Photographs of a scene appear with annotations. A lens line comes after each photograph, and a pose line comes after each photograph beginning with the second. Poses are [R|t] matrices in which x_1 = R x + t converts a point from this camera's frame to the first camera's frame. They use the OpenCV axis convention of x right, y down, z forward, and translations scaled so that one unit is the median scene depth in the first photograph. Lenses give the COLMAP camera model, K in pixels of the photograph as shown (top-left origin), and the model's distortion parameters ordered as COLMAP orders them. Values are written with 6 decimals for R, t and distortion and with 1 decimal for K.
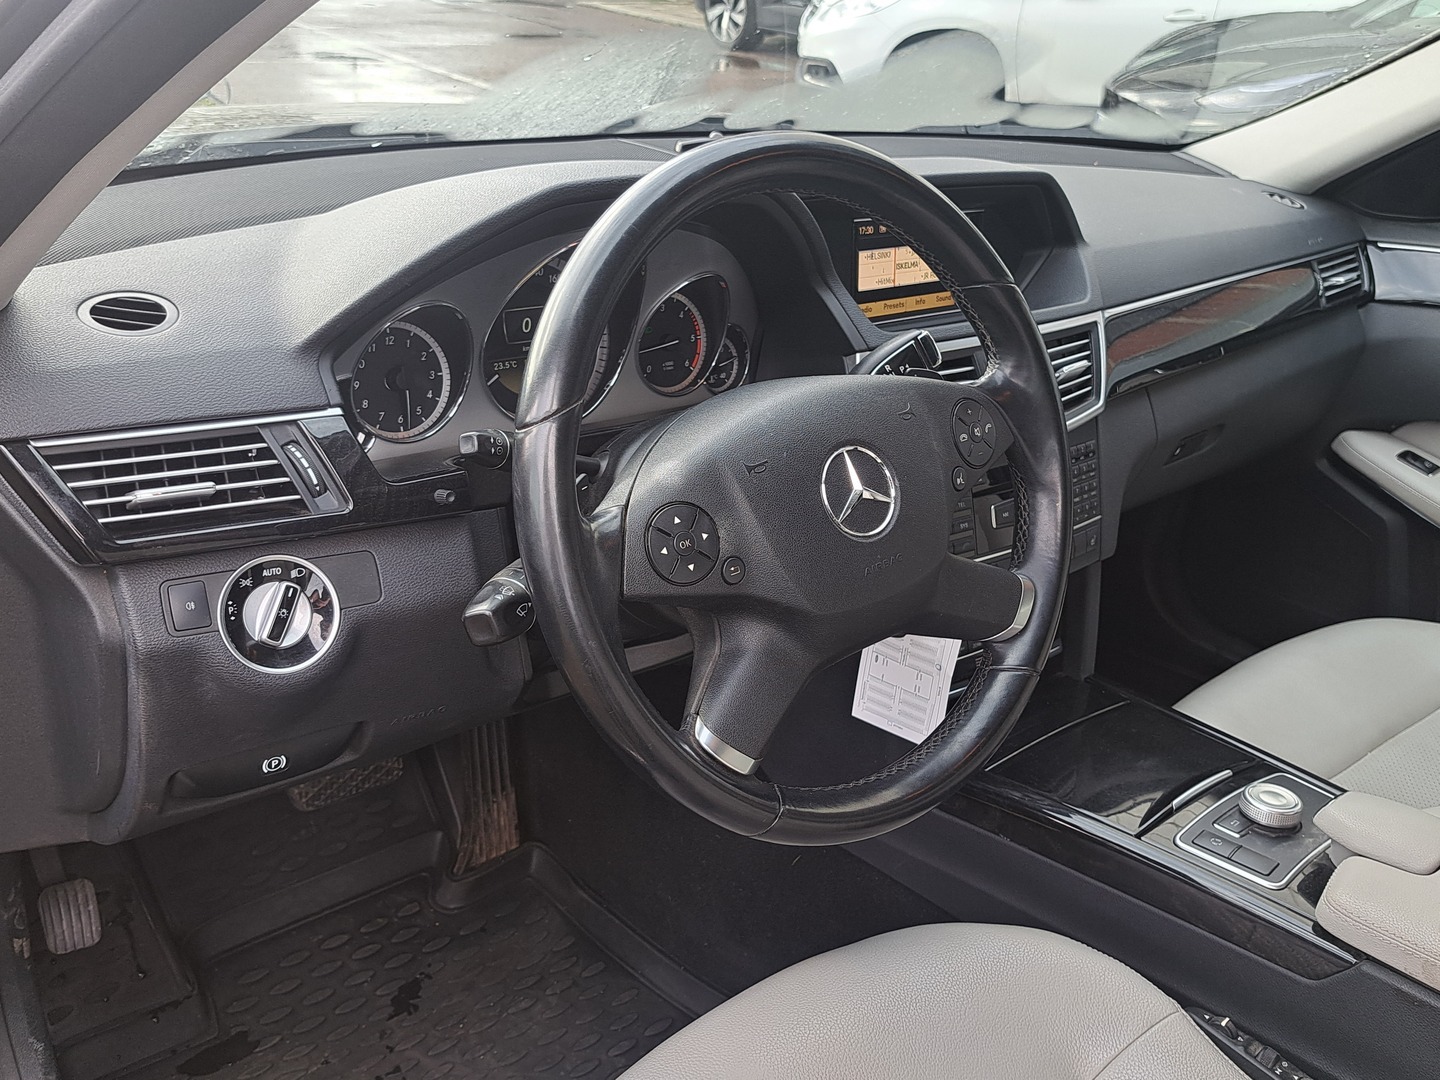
lens RADIAL K [[1293.1, 0, 724.2], [0, 1293.1, 532.4], [0, 0, 1]] dist [0.133704, -0.238279]
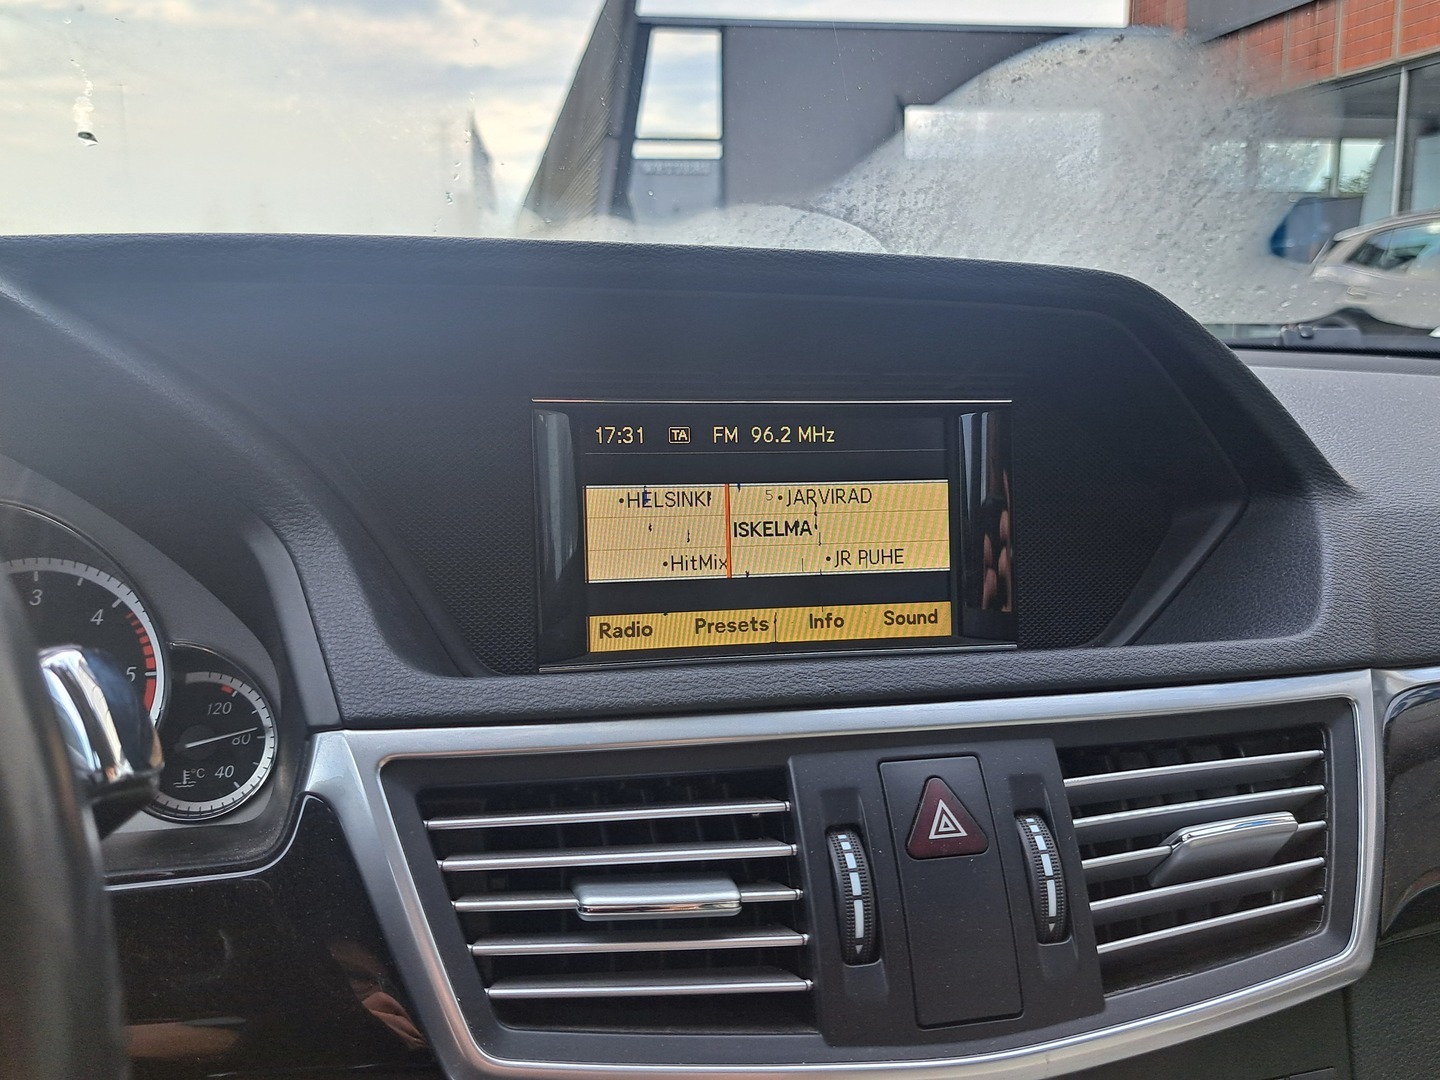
lens RADIAL K [[1293.1, 0, 724.2], [0, 1293.1, 532.4], [0, 0, 1]] dist [0.133704, -0.238279]
pose [[0.899213, -0.004129, -0.437491, 0.295878], [-0.118023, 0.960596, -0.251648, -0.099658], [0.421291, 0.277919, 0.863293, 0.636588]]
